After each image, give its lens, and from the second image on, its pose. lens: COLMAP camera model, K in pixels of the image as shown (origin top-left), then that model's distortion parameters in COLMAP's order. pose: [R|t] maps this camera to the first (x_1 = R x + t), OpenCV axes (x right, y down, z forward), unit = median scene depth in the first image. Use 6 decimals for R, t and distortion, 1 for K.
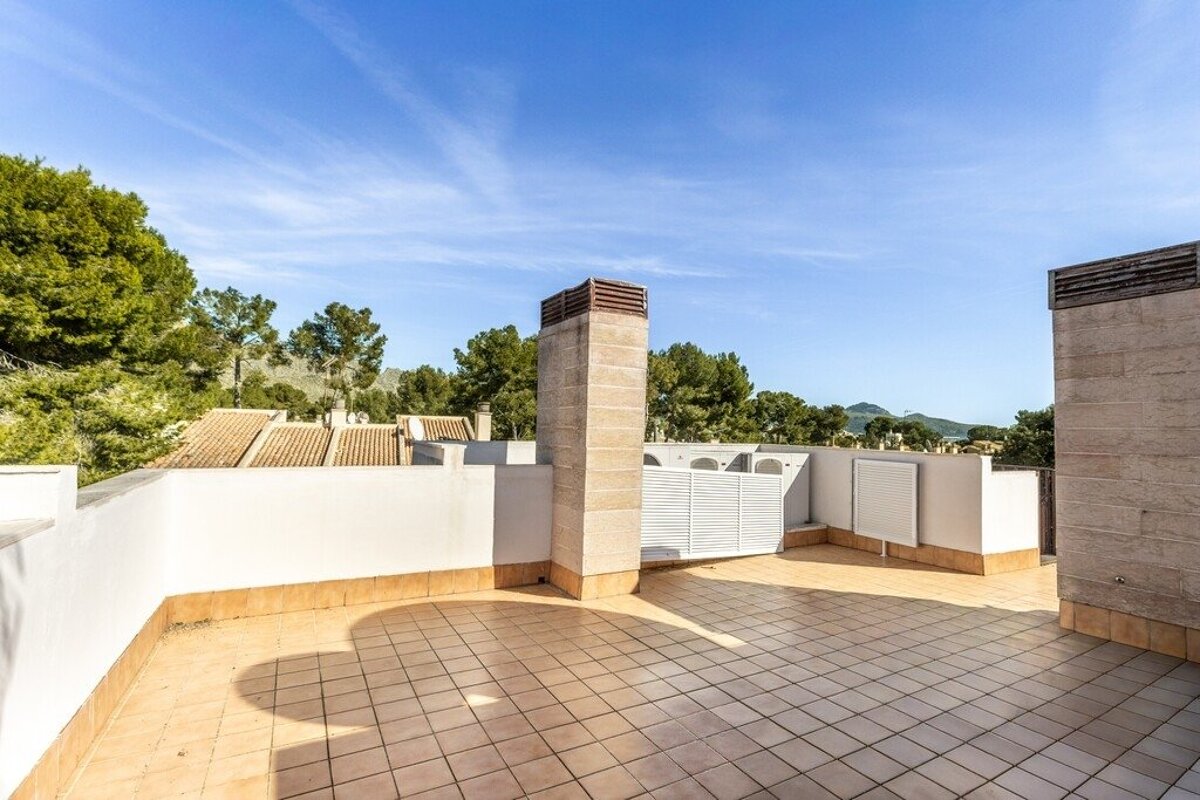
lens RADIAL K [[554.2, 0, 600.4], [0, 554.2, 410.1], [0, 0, 1]] dist [-0.001077, -0.000589]
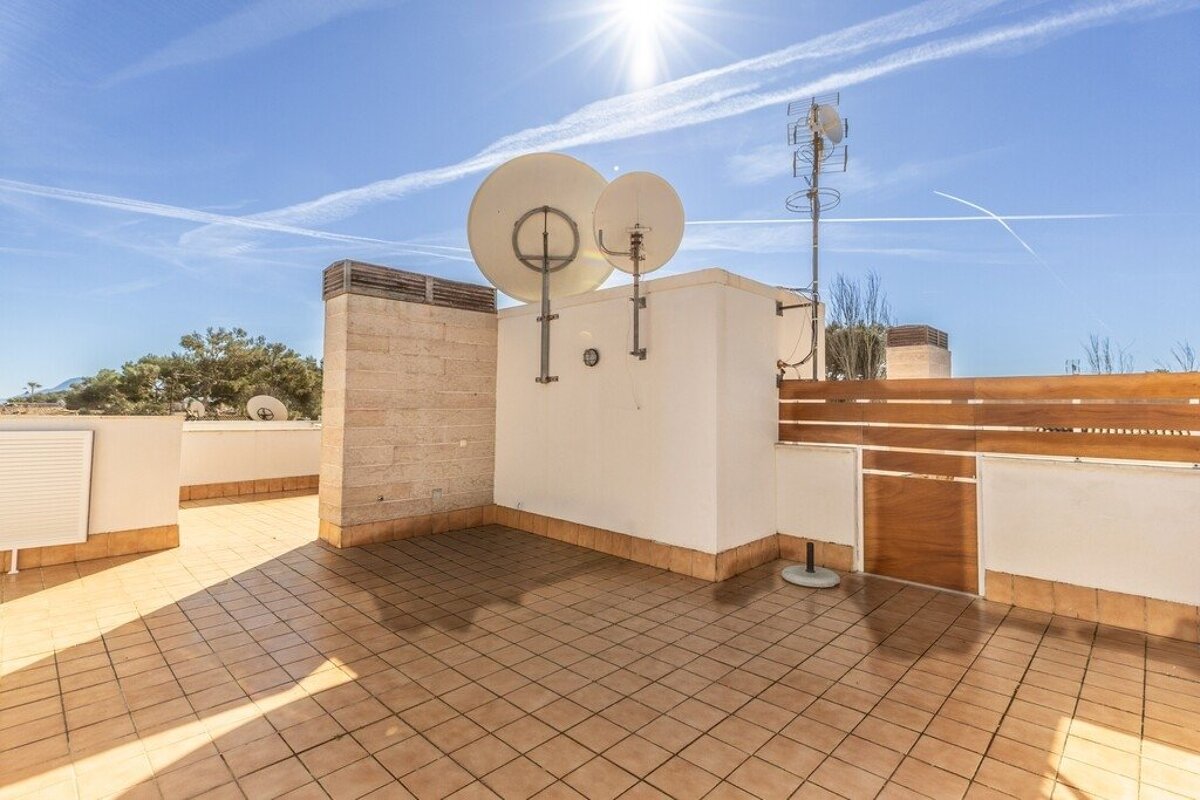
lens RADIAL K [[554.2, 0, 596.3], [0, 554.2, 394.0], [0, 0, 1]] dist [-0.001077, -0.000589]
pose [[-0.277545, 0.003254, 0.960707, -0.412862], [-0.049049, 0.998642, -0.017552, 0.030327], [-0.959460, -0.051994, -0.277008, 0.650463]]
